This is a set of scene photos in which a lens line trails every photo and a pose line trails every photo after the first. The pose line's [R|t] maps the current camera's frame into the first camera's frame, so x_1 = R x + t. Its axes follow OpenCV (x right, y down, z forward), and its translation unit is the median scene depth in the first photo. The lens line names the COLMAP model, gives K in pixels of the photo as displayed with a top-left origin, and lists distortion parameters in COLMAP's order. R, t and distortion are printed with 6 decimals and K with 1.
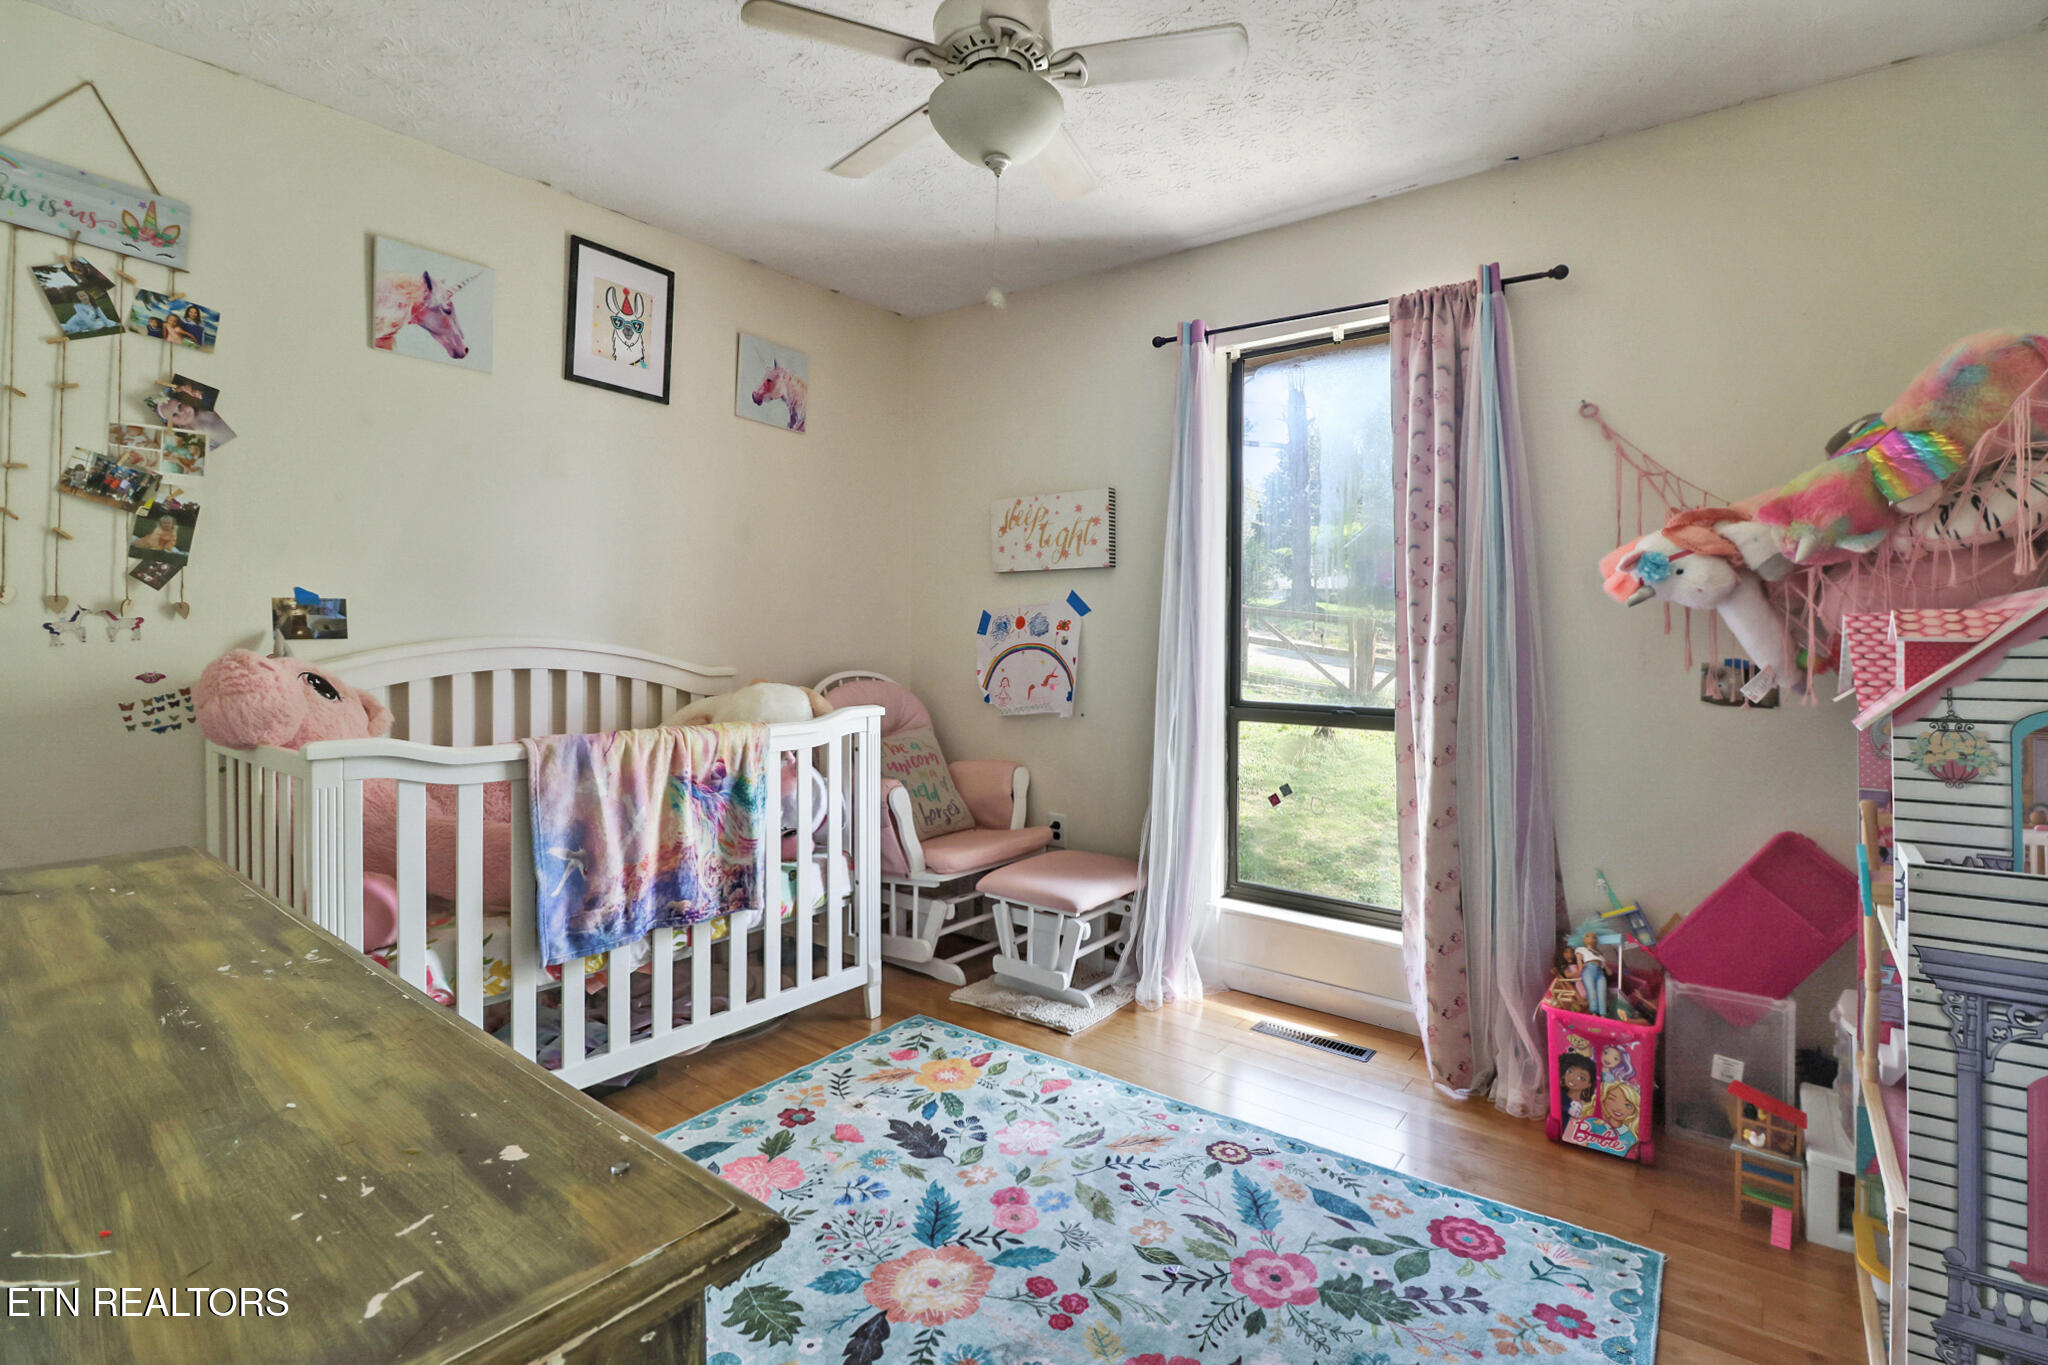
lens RADIAL K [[945.5, 0, 1041.6], [0, 945.5, 644.2], [0, 0, 1]] dist [0.008629, -0.016505]
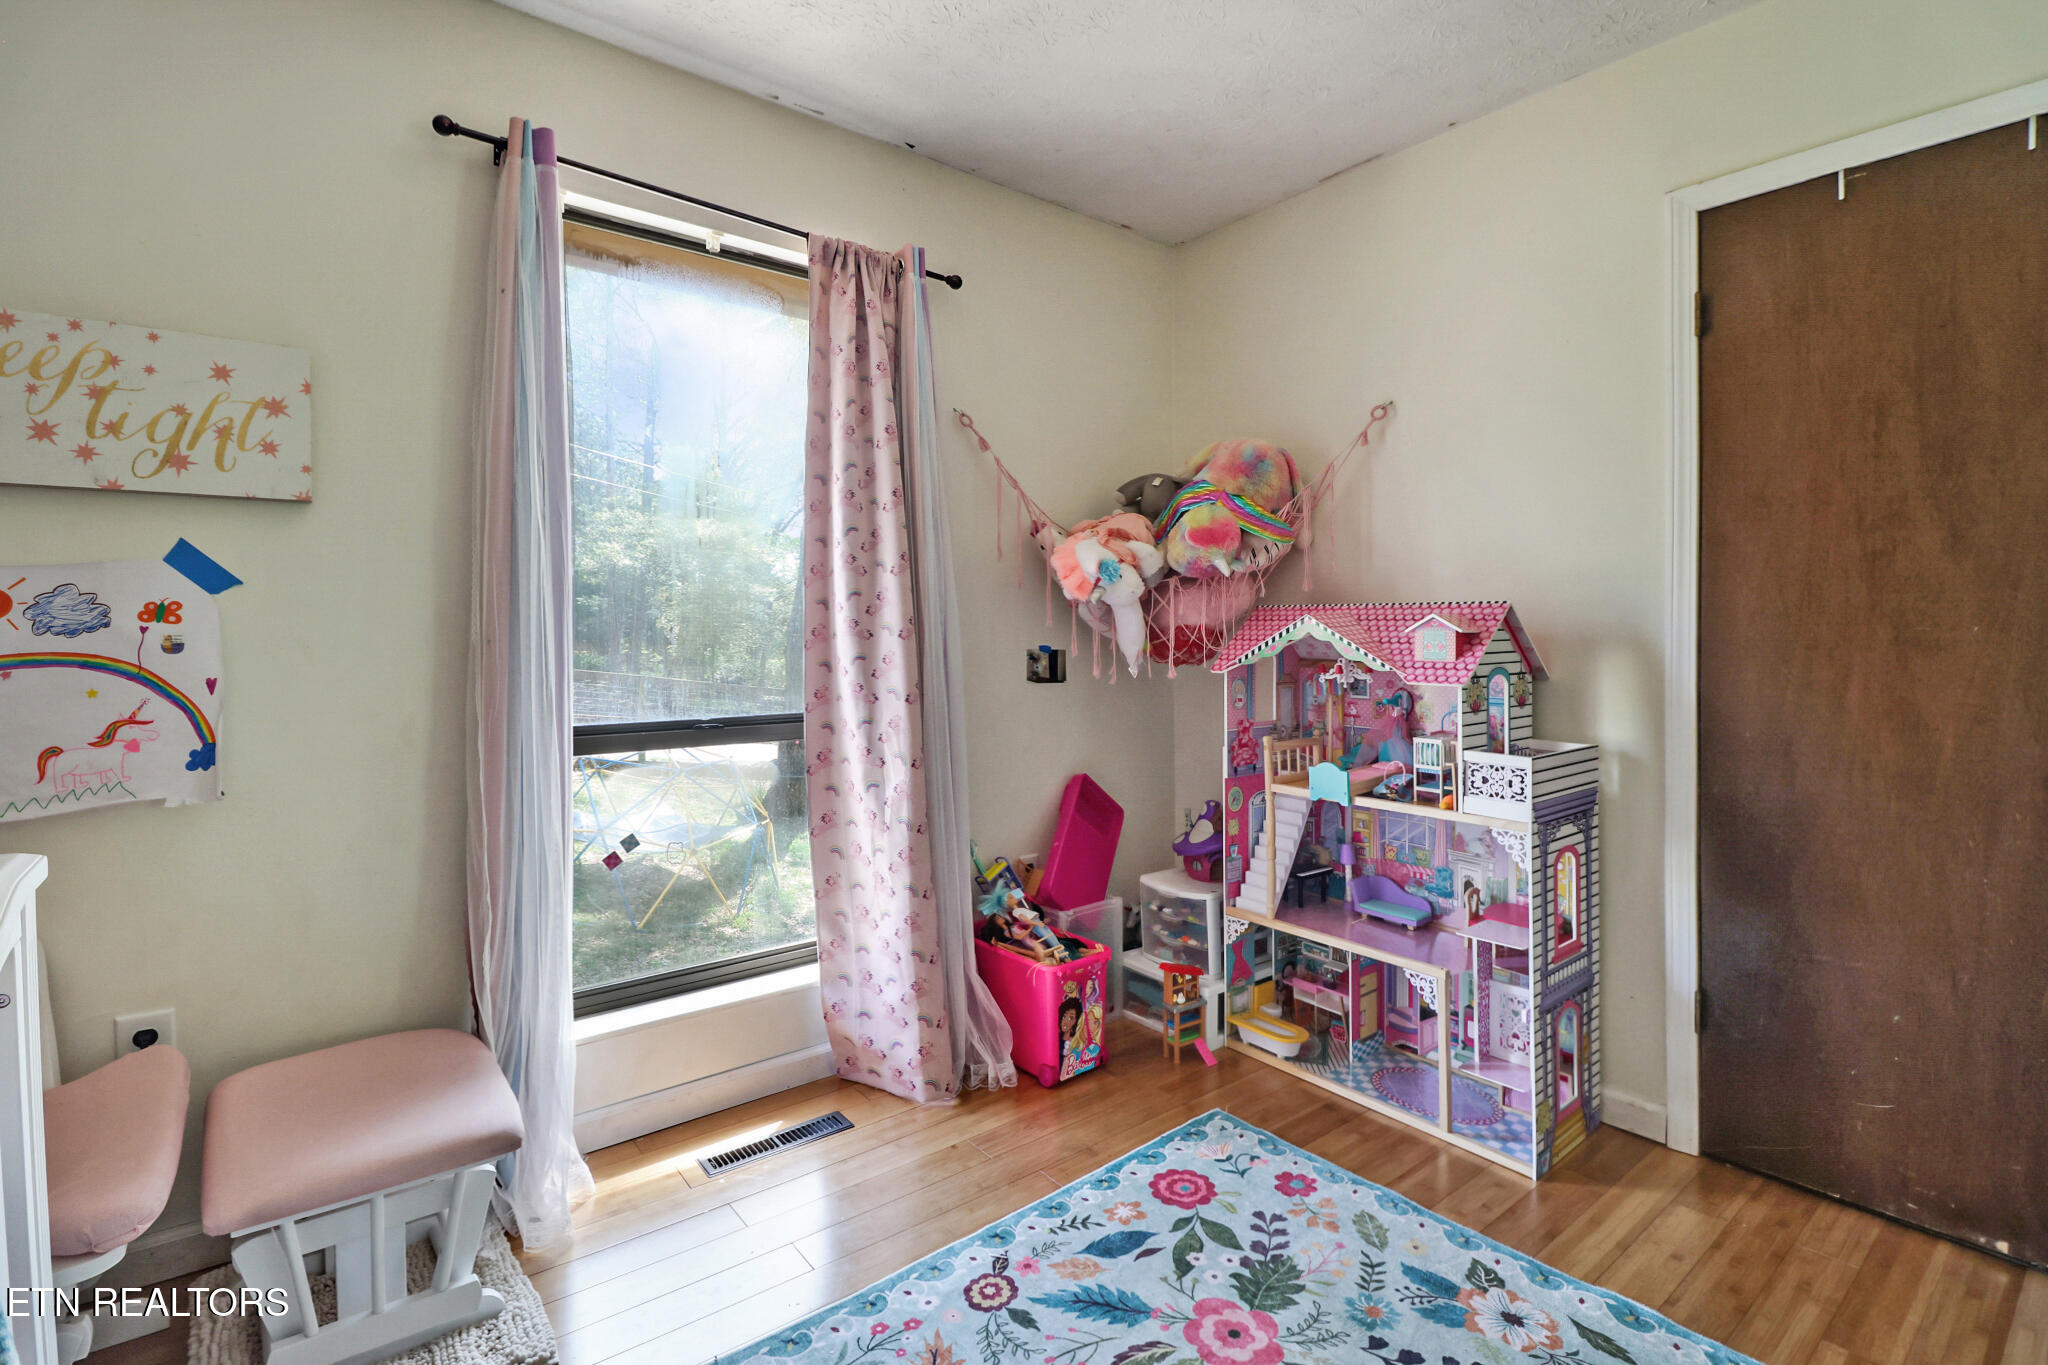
lens RADIAL K [[945.5, 0, 1041.6], [0, 945.5, 644.2], [0, 0, 1]] dist [0.008629, -0.016505]
pose [[0.248334, -0.023854, 0.968381, -0.525451], [0.011724, 0.999698, 0.021618, -0.014517], [-0.968604, 0.005985, 0.248538, 0.747306]]
